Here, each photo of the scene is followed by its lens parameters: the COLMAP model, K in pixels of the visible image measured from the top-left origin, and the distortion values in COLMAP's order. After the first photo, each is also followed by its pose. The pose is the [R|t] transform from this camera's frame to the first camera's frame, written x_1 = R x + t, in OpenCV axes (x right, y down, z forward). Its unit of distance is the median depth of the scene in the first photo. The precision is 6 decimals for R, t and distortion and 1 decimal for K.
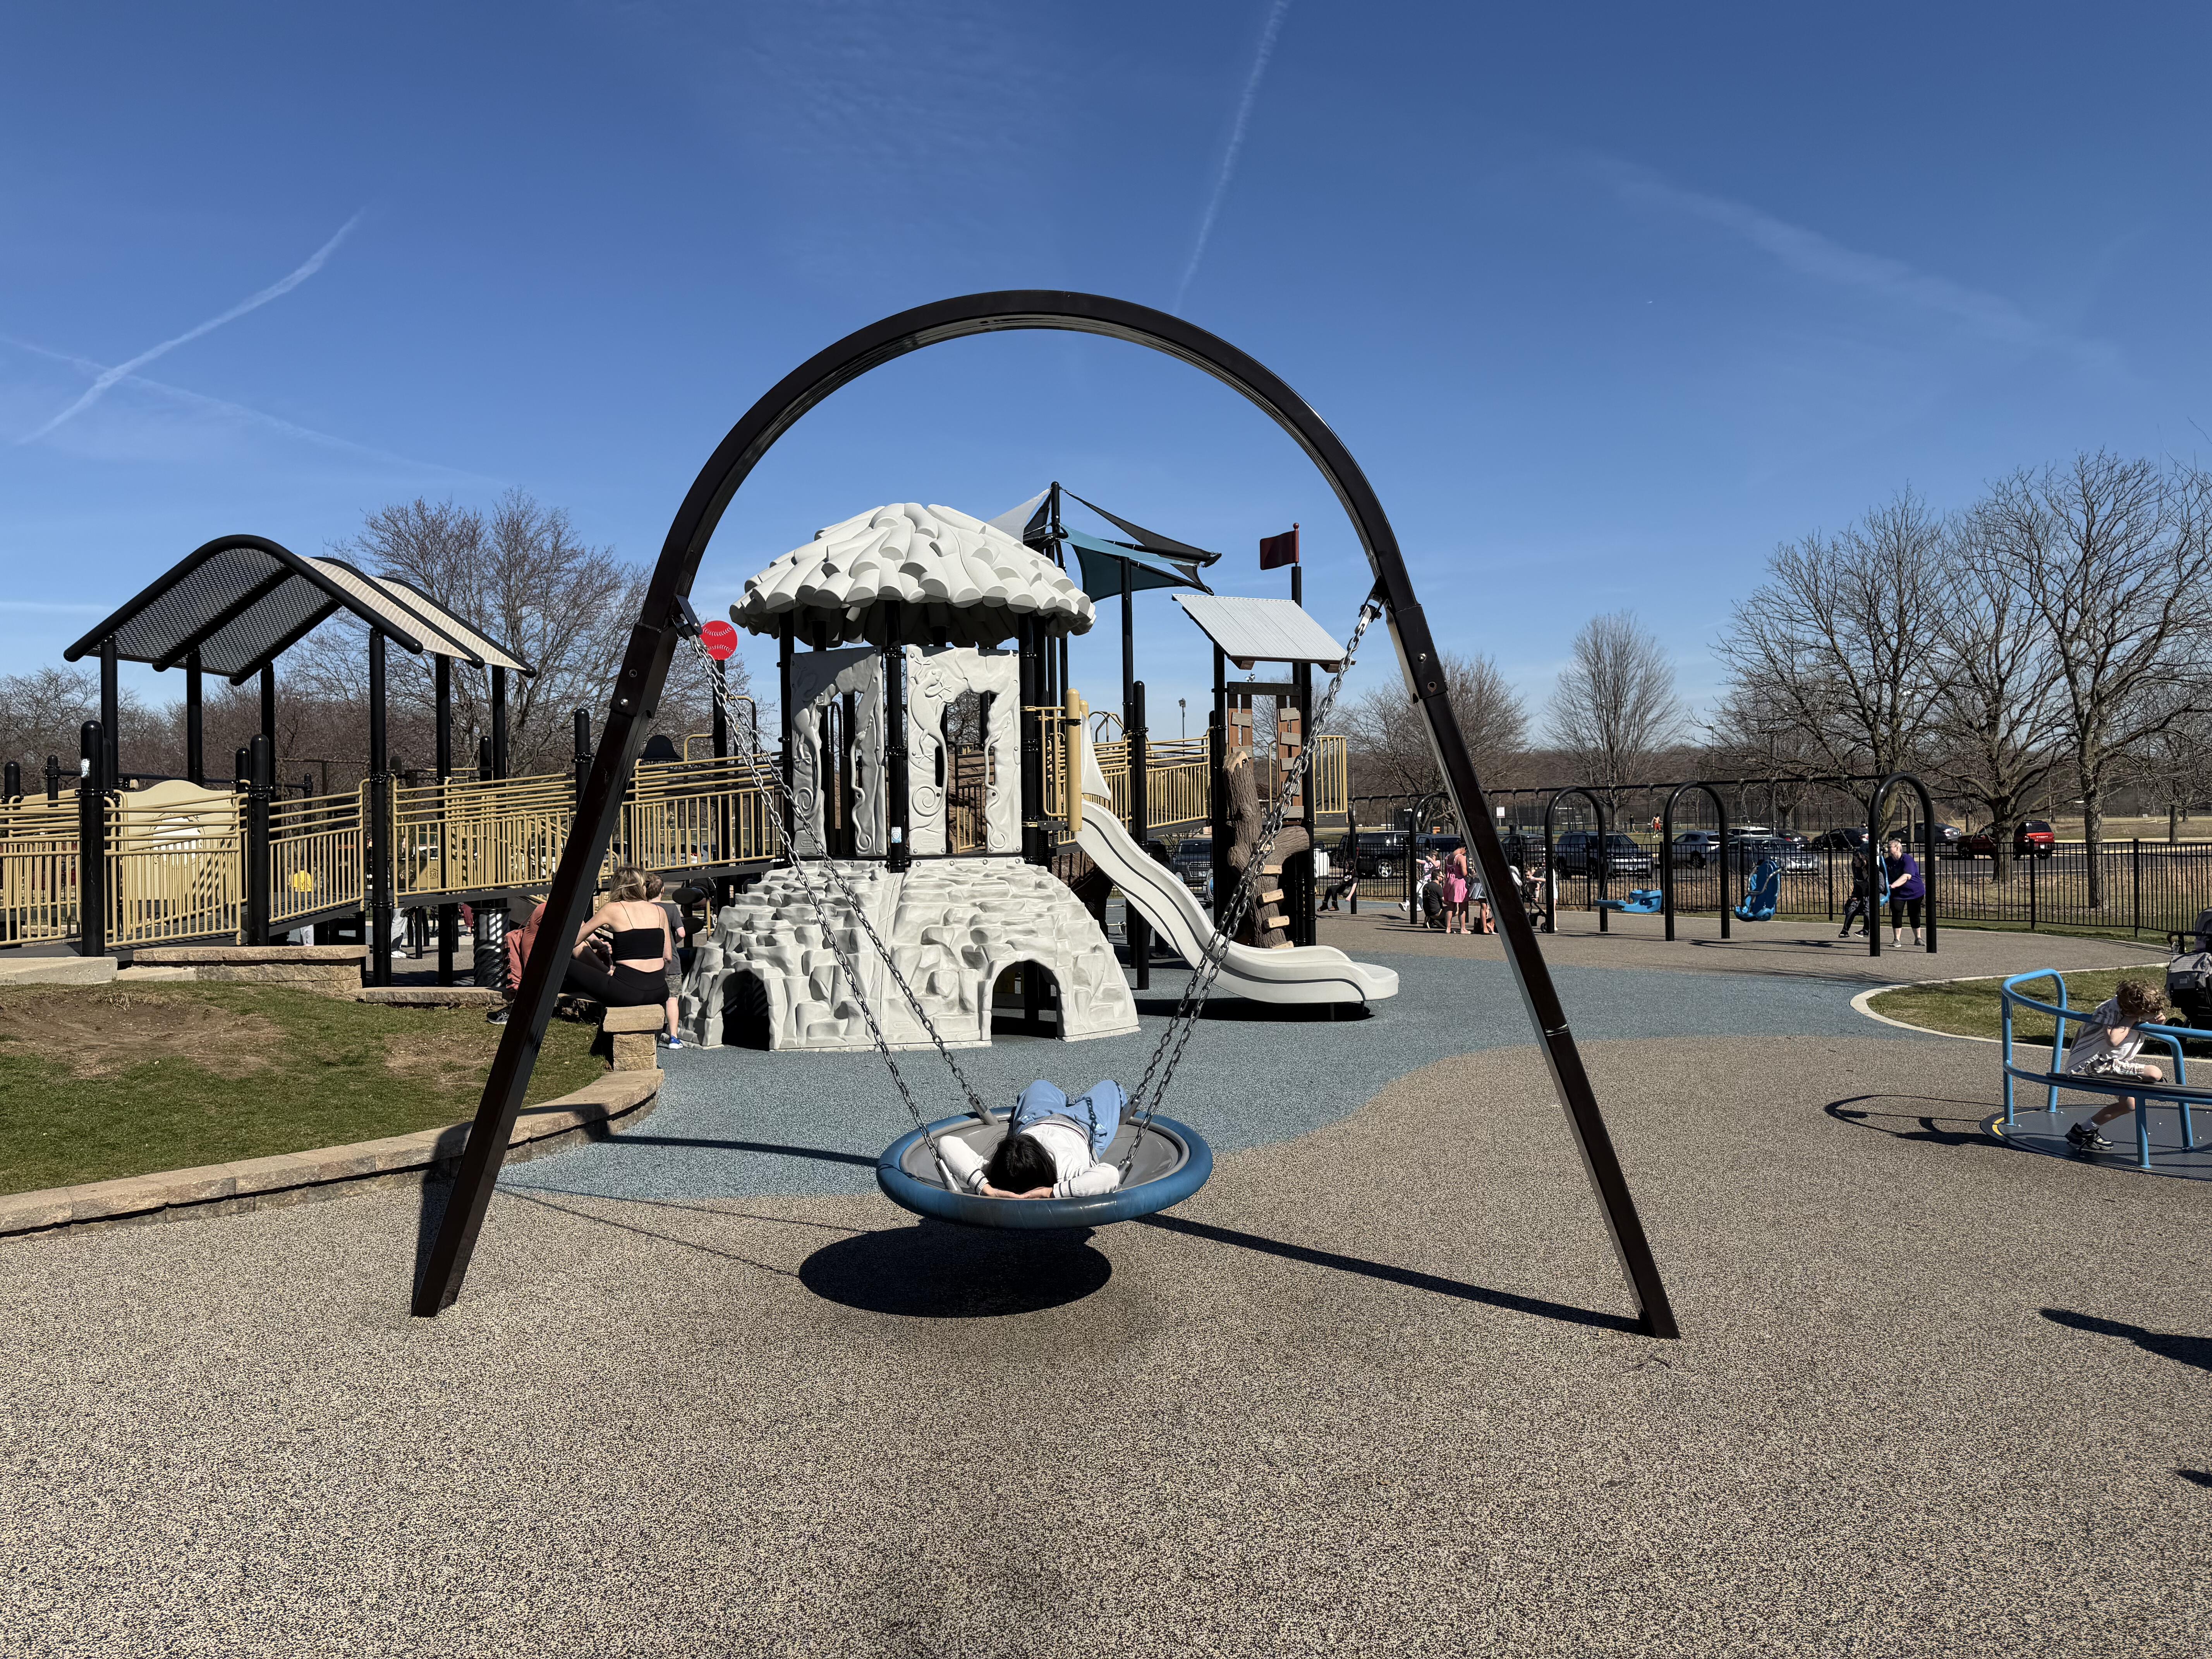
lens RADIAL K [[1602.6, 0, 1106.0], [0, 1602.6, 829.5], [0, 0, 1]] dist [0.077411, -0.085159]
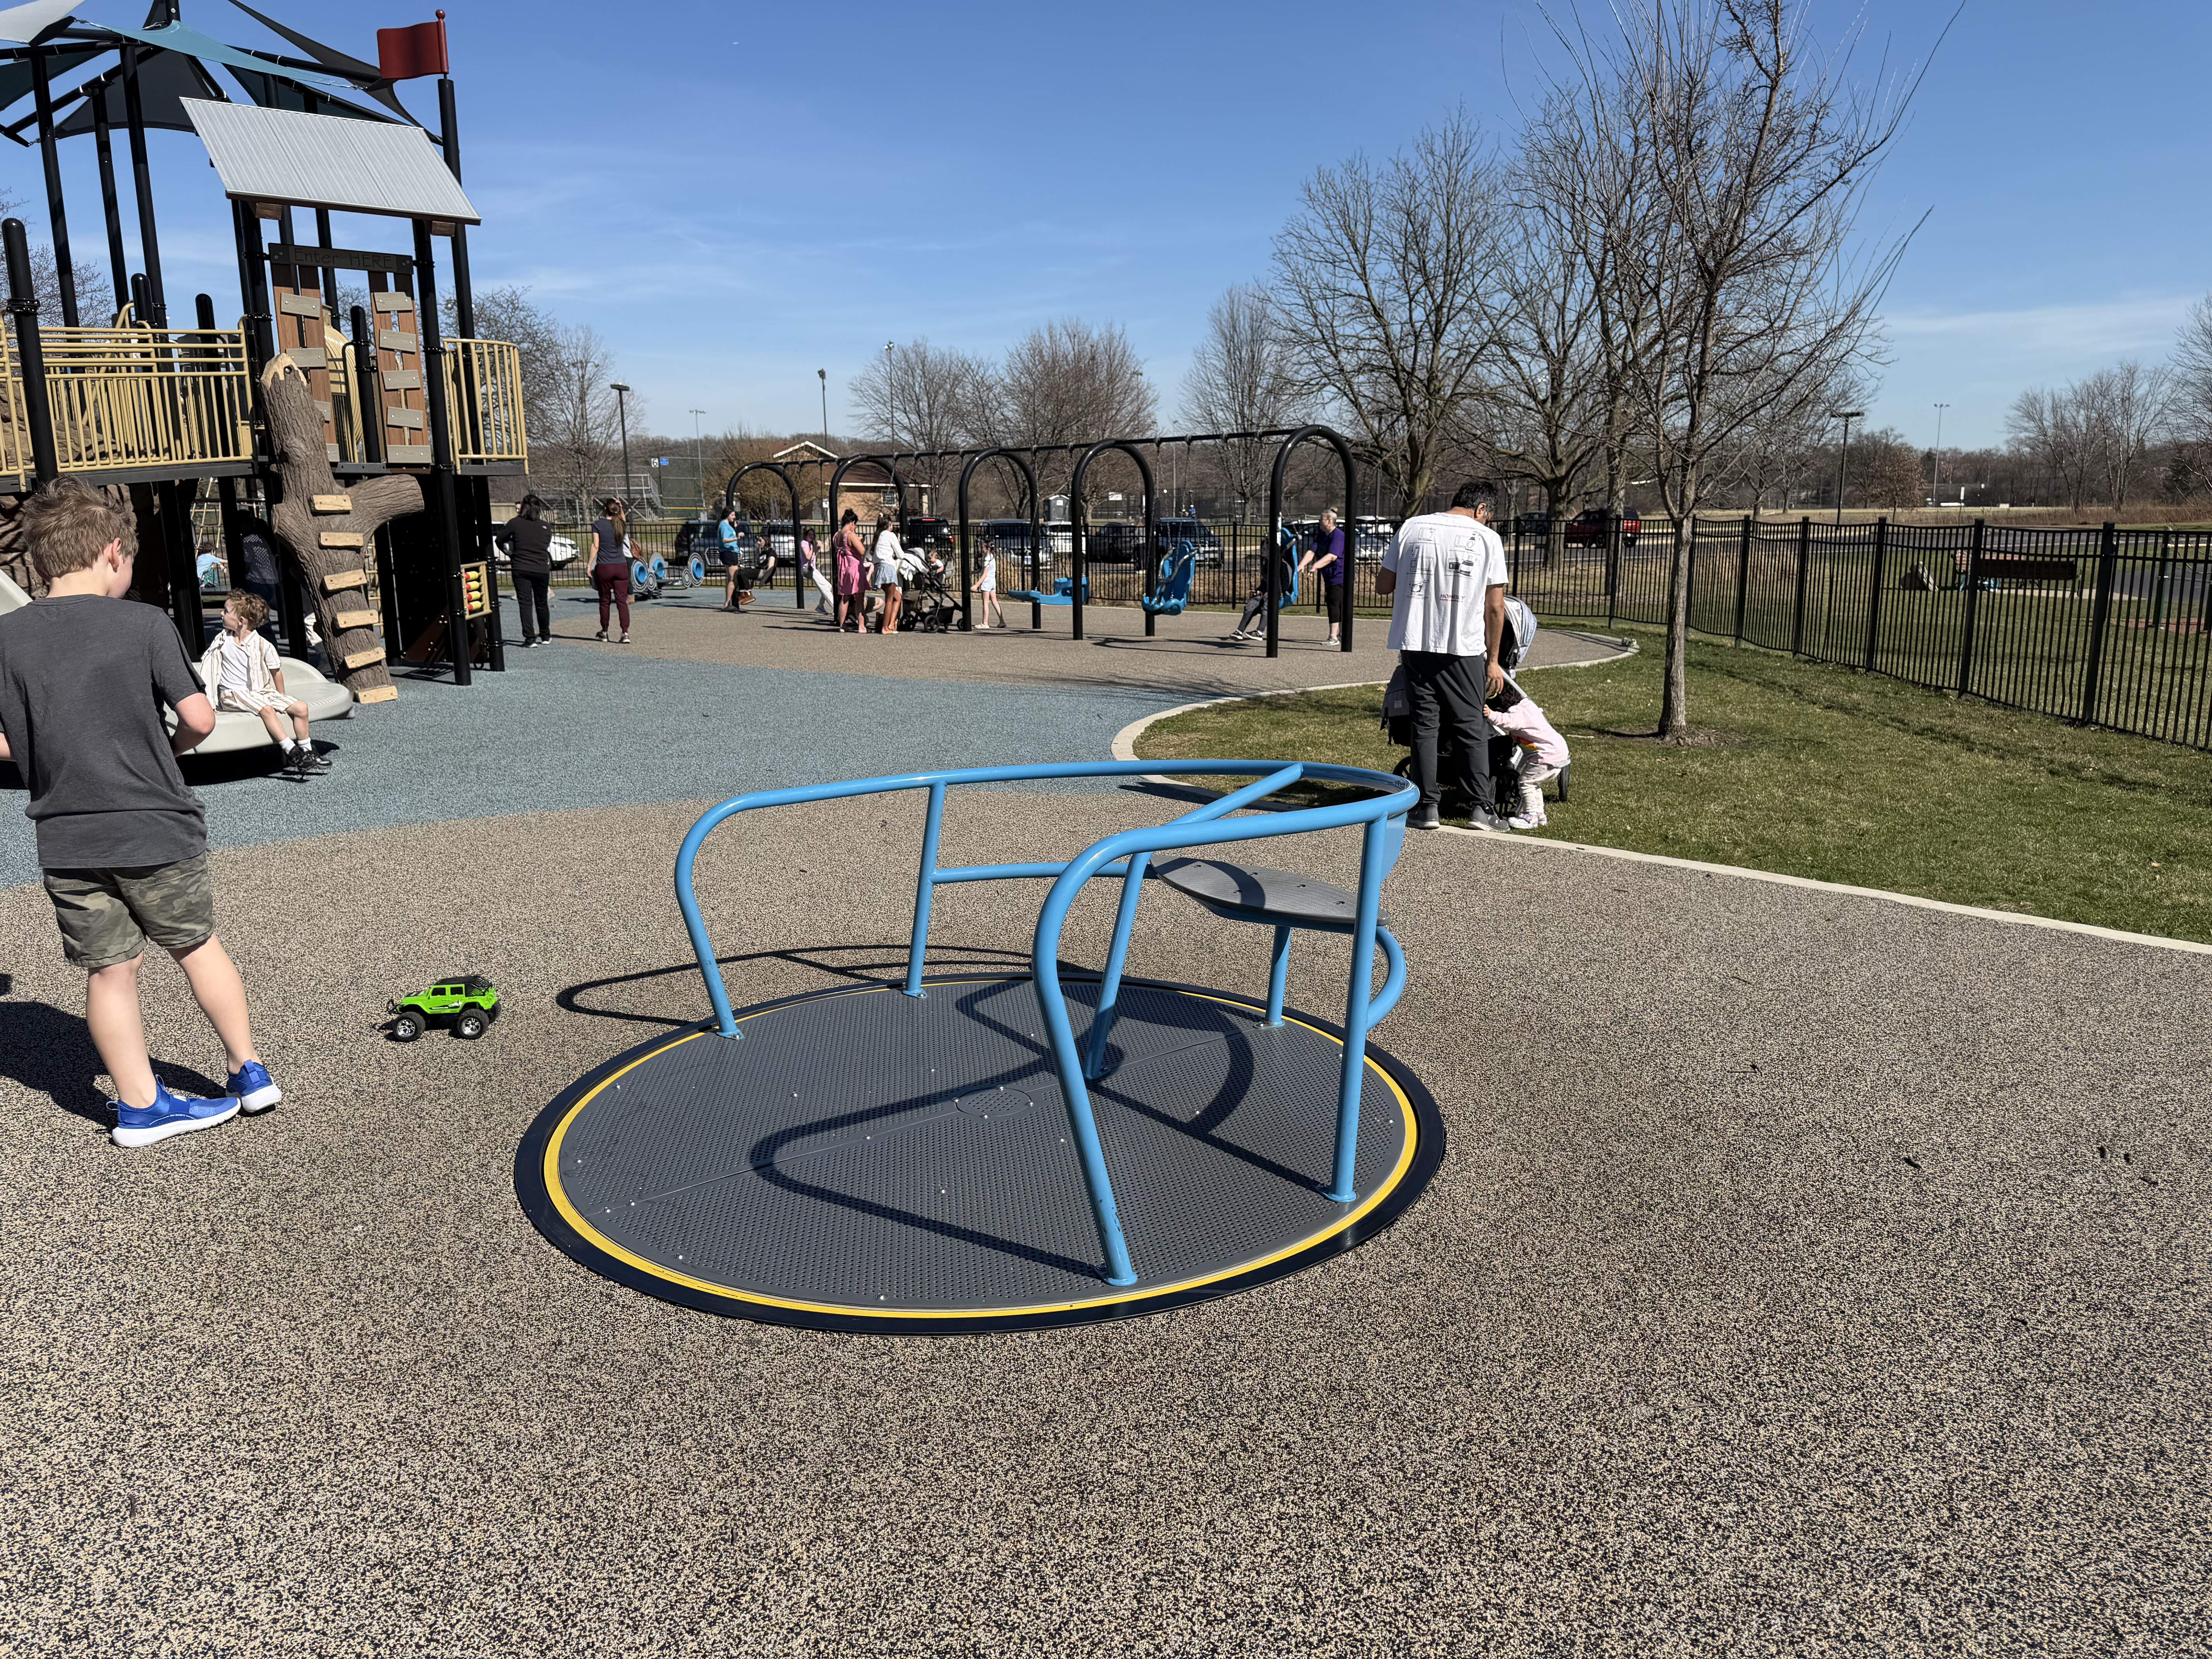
lens RADIAL K [[1602.6, 0, 1106.0], [0, 1602.6, 829.5], [0, 0, 1]] dist [0.077411, -0.085159]
pose [[0.981860, -0.029243, 0.187339, 0.189532], [-0.006876, 0.981894, 0.189305, 0.008858], [-0.189483, -0.187159, 0.963882, 0.181212]]
